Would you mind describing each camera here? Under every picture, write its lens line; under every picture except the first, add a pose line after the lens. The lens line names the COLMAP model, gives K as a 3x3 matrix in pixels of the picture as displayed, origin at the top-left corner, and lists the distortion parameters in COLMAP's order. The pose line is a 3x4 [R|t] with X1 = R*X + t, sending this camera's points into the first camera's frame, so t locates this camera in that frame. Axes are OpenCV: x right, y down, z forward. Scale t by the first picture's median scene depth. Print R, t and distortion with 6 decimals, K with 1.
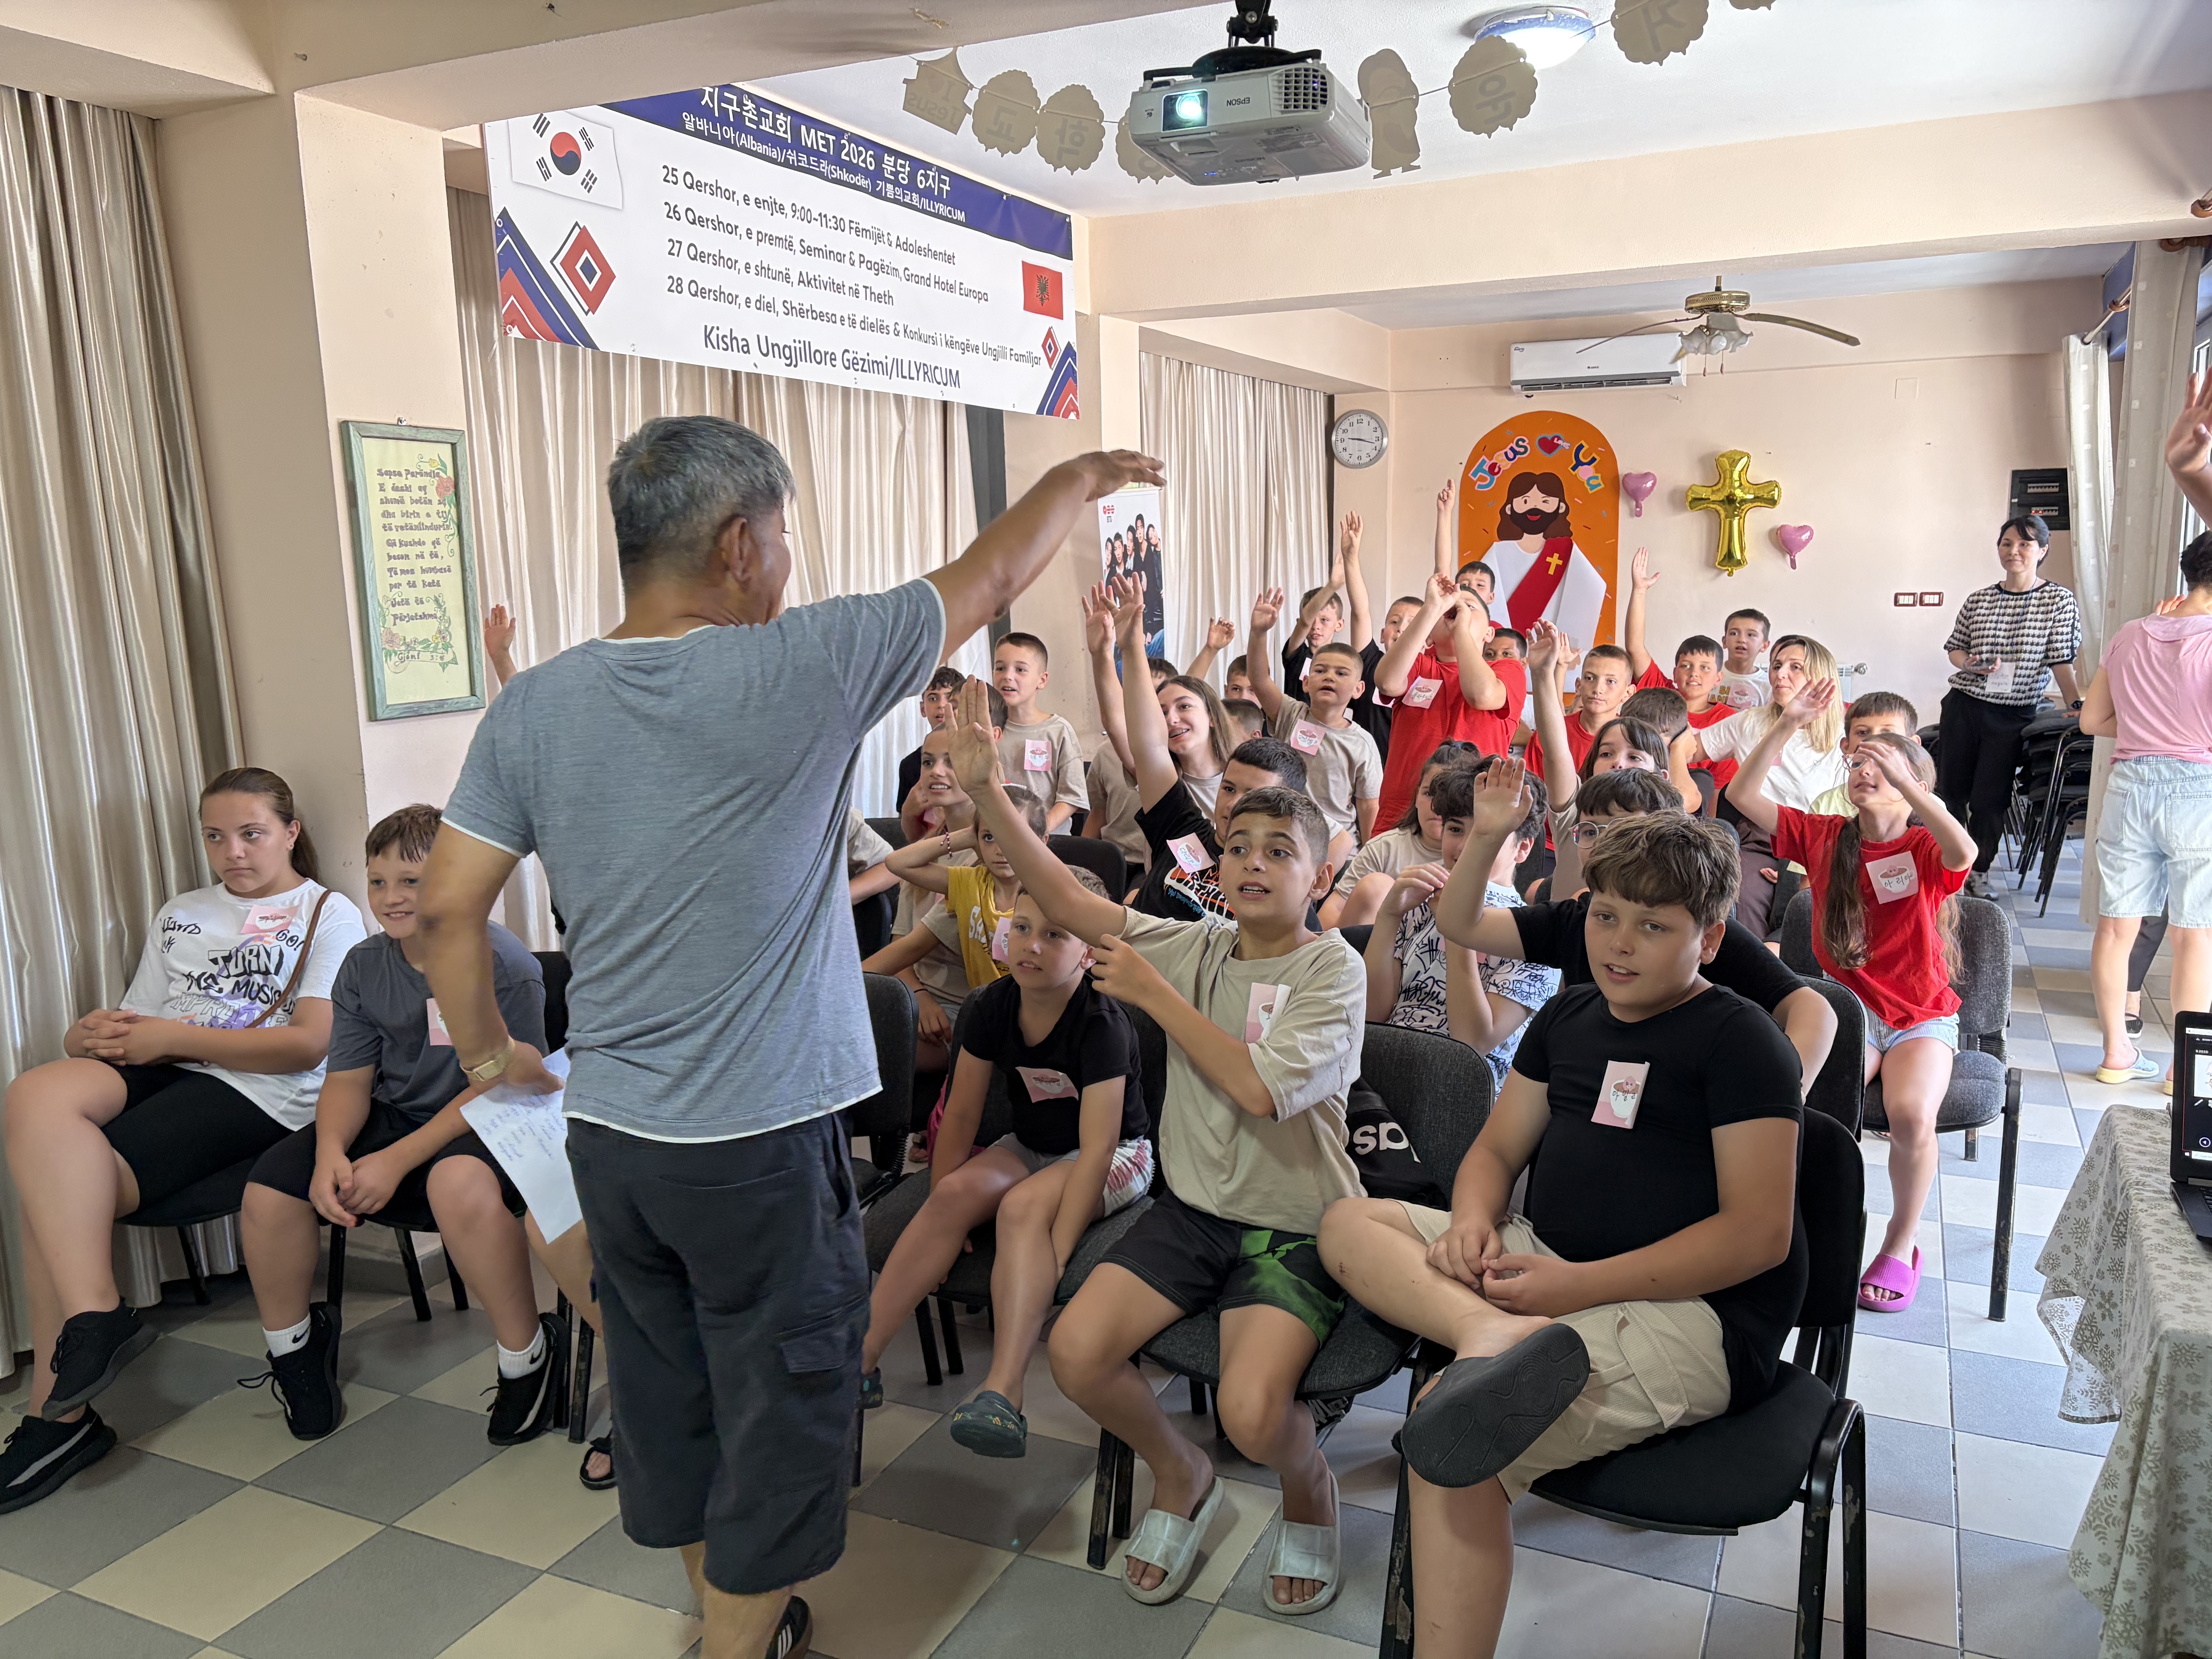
lens RADIAL K [[1640.8, 0, 1106.0], [0, 1640.8, 829.5], [0, 0, 1]] dist [0.036495, -0.000340]
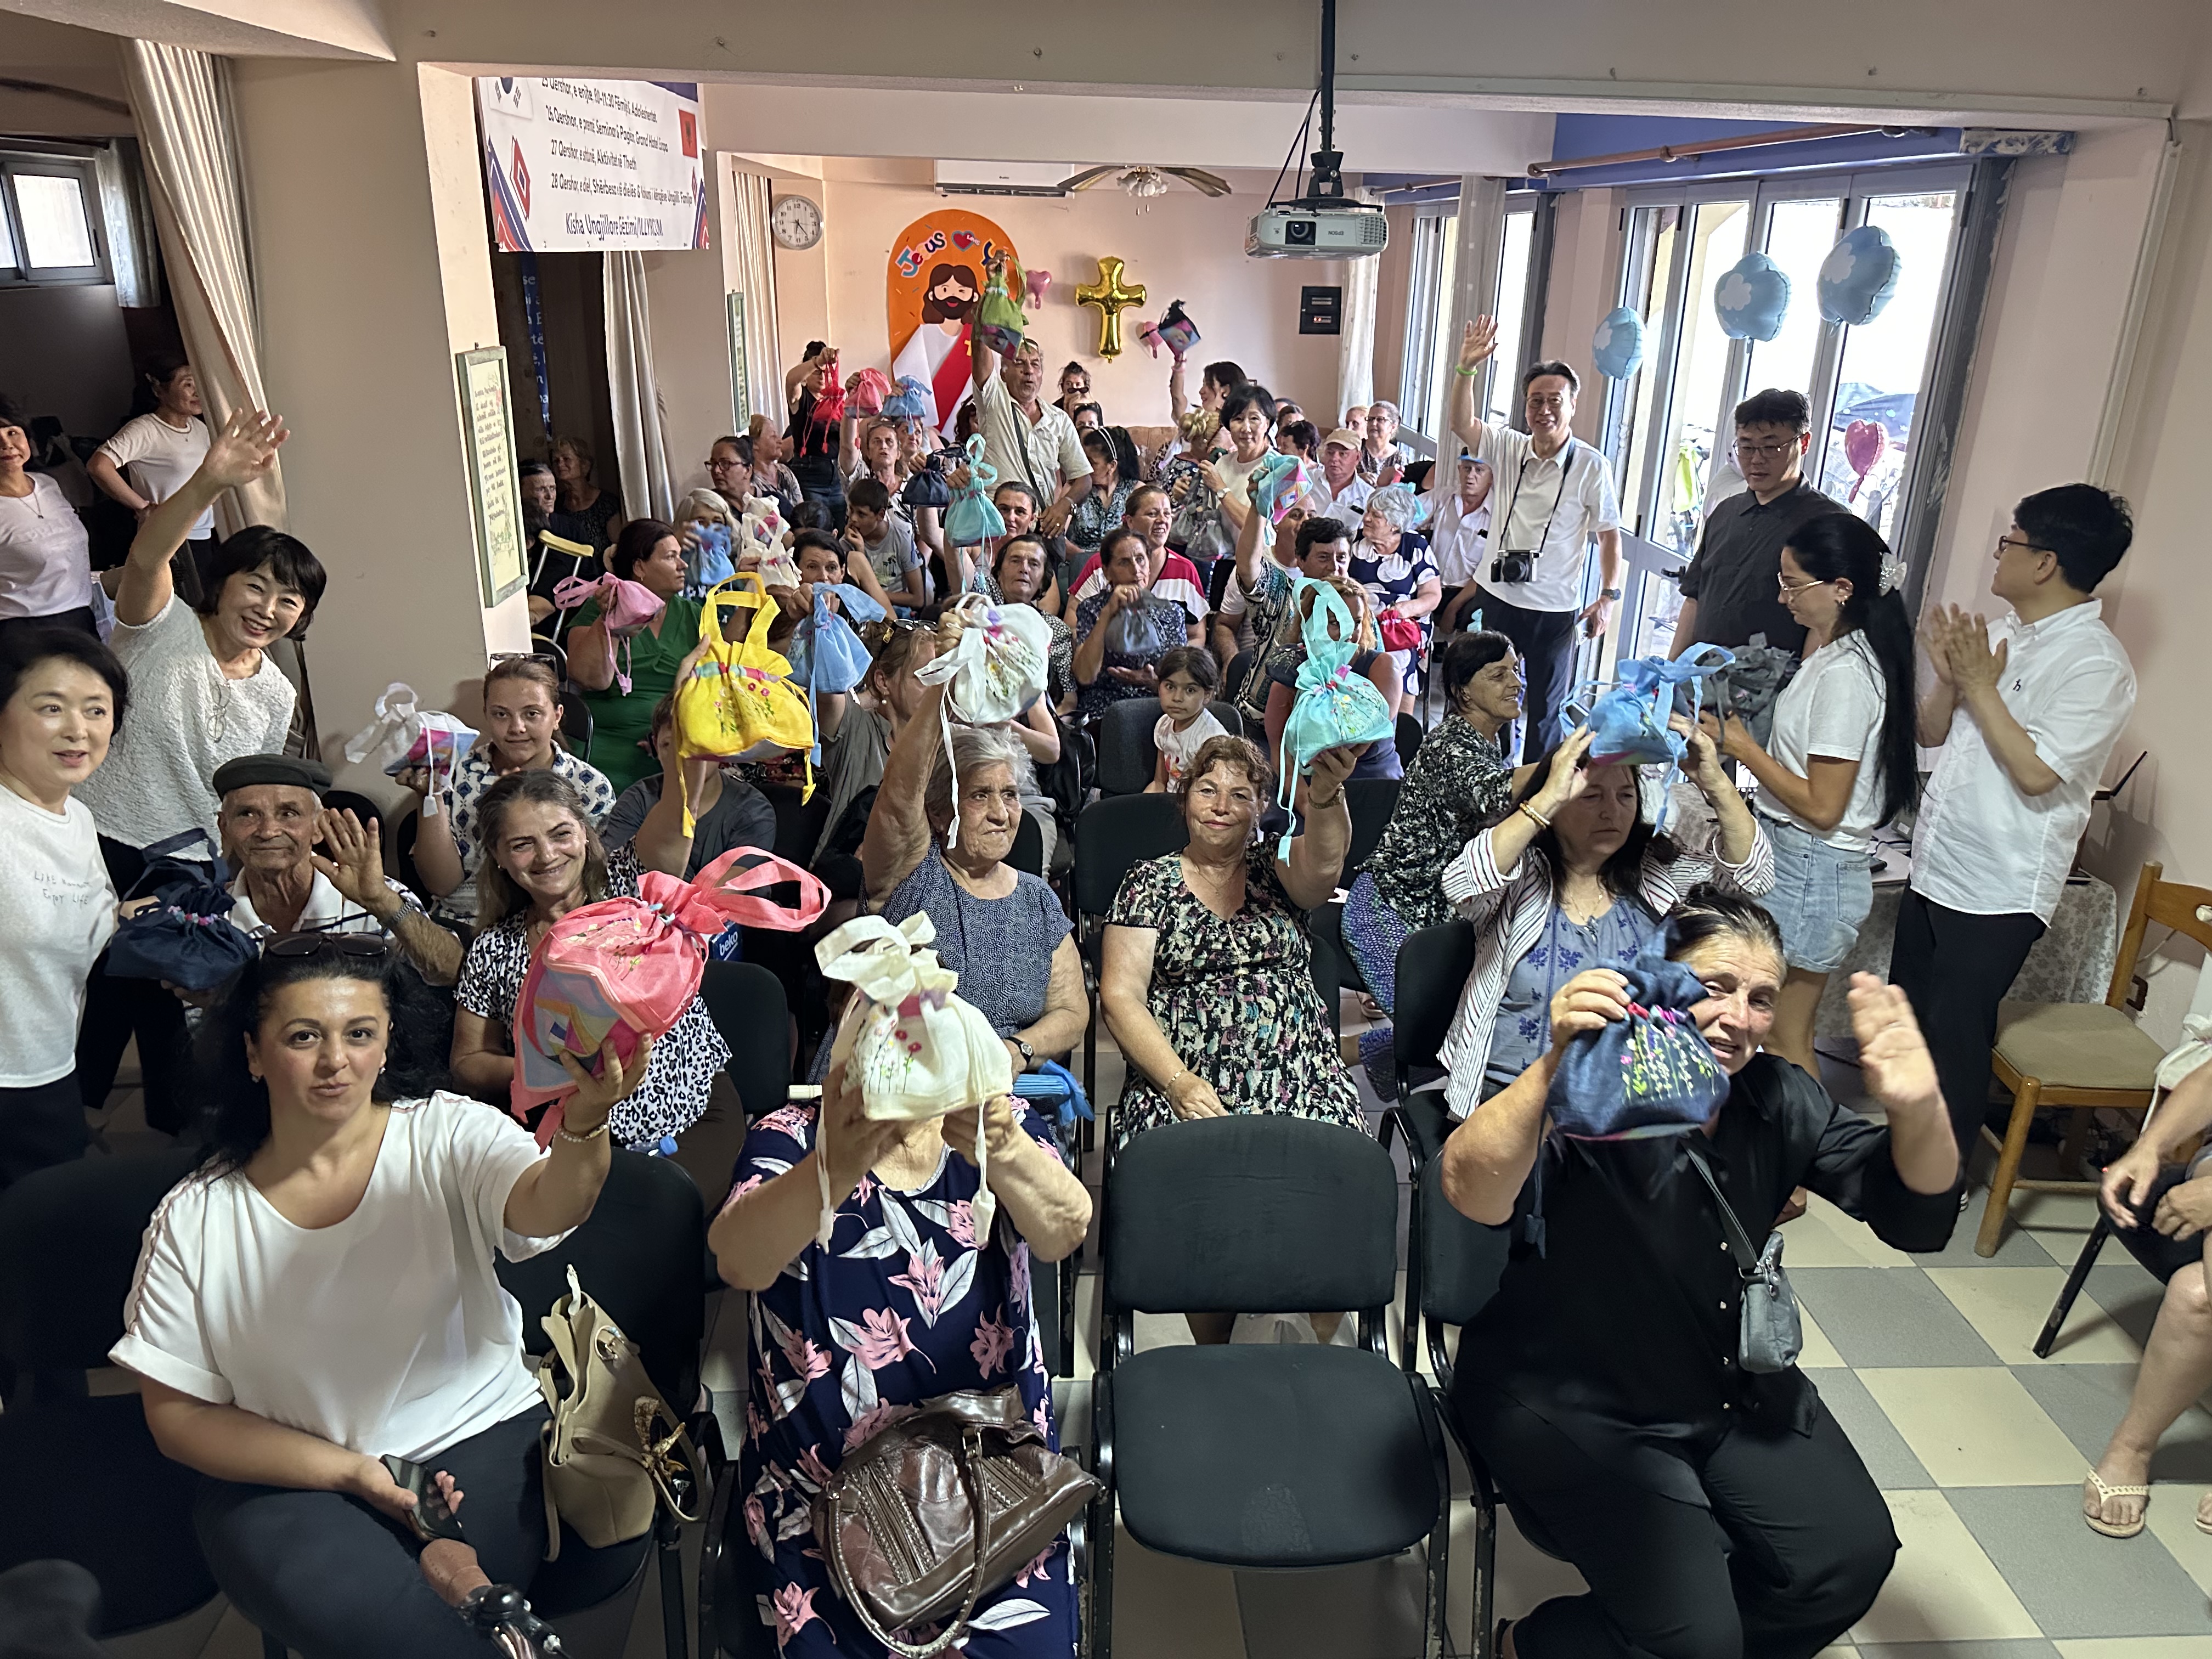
lens RADIAL K [[1584.2, 0, 1106.0], [0, 1584.2, 829.5], [0, 0, 1]] dist [0.029816, 0.080149]
pose [[0.878327, -0.129096, 0.460299, -0.242661], [0.041434, 0.979782, 0.195730, -0.045624], [-0.476261, -0.152843, 0.865918, -0.103348]]
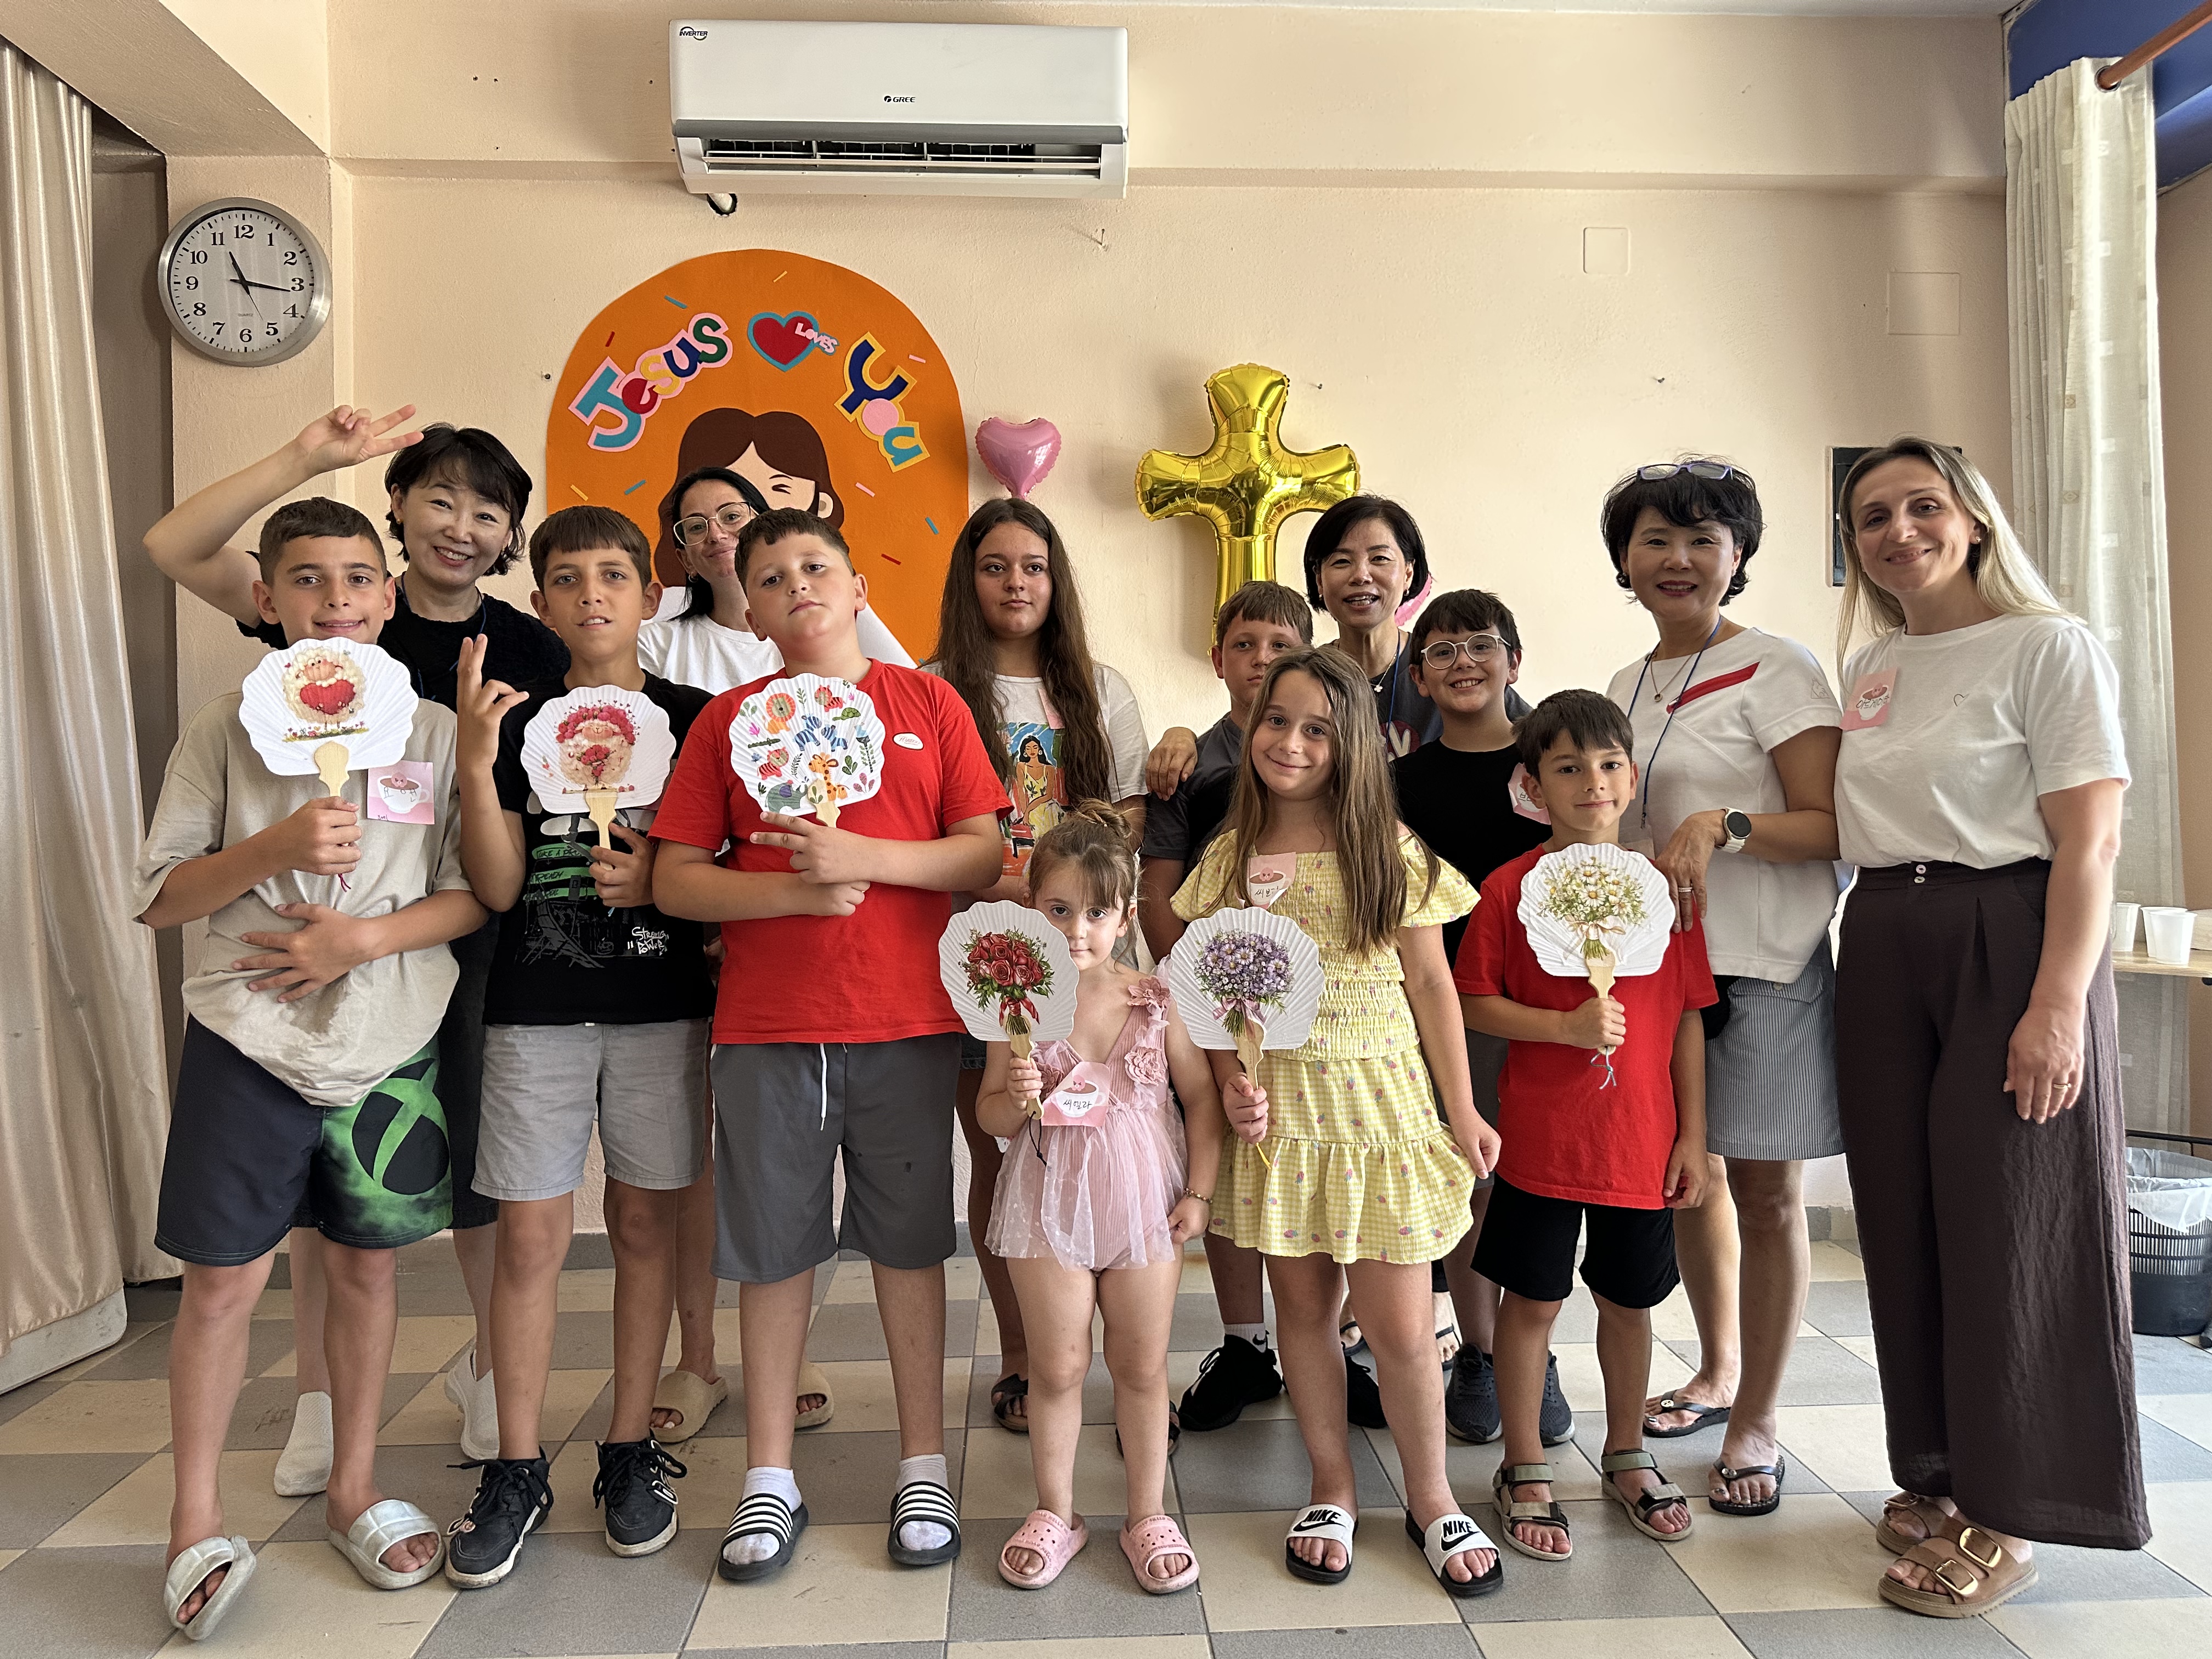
lens RADIAL K [[1539.7, 0, 1113.3], [0, 1539.7, 838.1], [0, 0, 1]] dist [0.003240, -0.007014]
pose [[0.882115, -0.006228, 0.470993, 0.189037], [0.074467, 0.989182, -0.126387, -0.078992], [-0.465111, 0.146561, 0.873036, 0.754602]]
